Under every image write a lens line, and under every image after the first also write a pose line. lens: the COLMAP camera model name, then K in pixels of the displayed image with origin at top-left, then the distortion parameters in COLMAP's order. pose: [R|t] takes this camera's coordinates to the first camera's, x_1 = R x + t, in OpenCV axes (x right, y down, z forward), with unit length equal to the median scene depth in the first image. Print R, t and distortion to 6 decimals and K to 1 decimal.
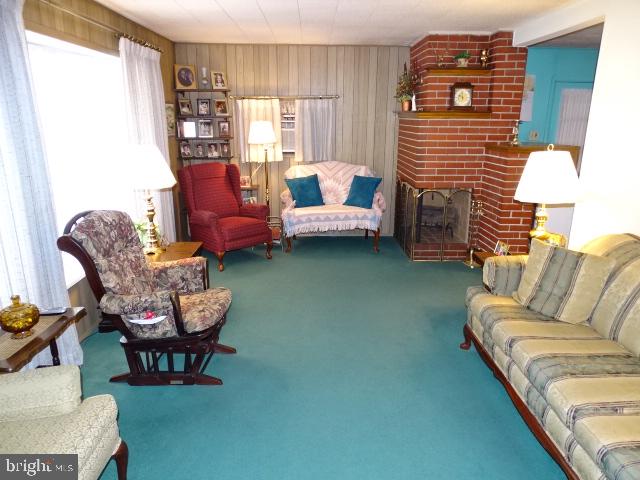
lens RADIAL K [[454.2, 0, 320.8], [0, 454.2, 240.8], [0, 0, 1]] dist [0.000678, 0.005185]
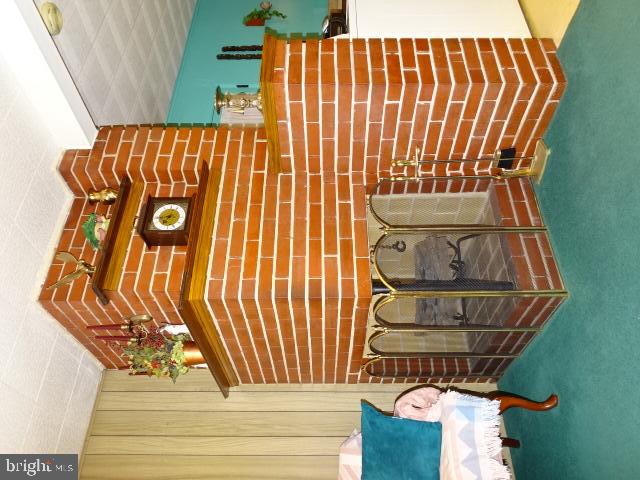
lens RADIAL K [[506.2, 0, 315.6], [0, 506.2, 241.5], [0, 0, 1]] dist [0.000290, 0.002014]
pose [[-0.003540, -0.832990, 0.553276, 0.003995], [0.958884, -0.159836, -0.234507, -0.052528], [0.283776, 0.529698, 0.799307, 0.610201]]
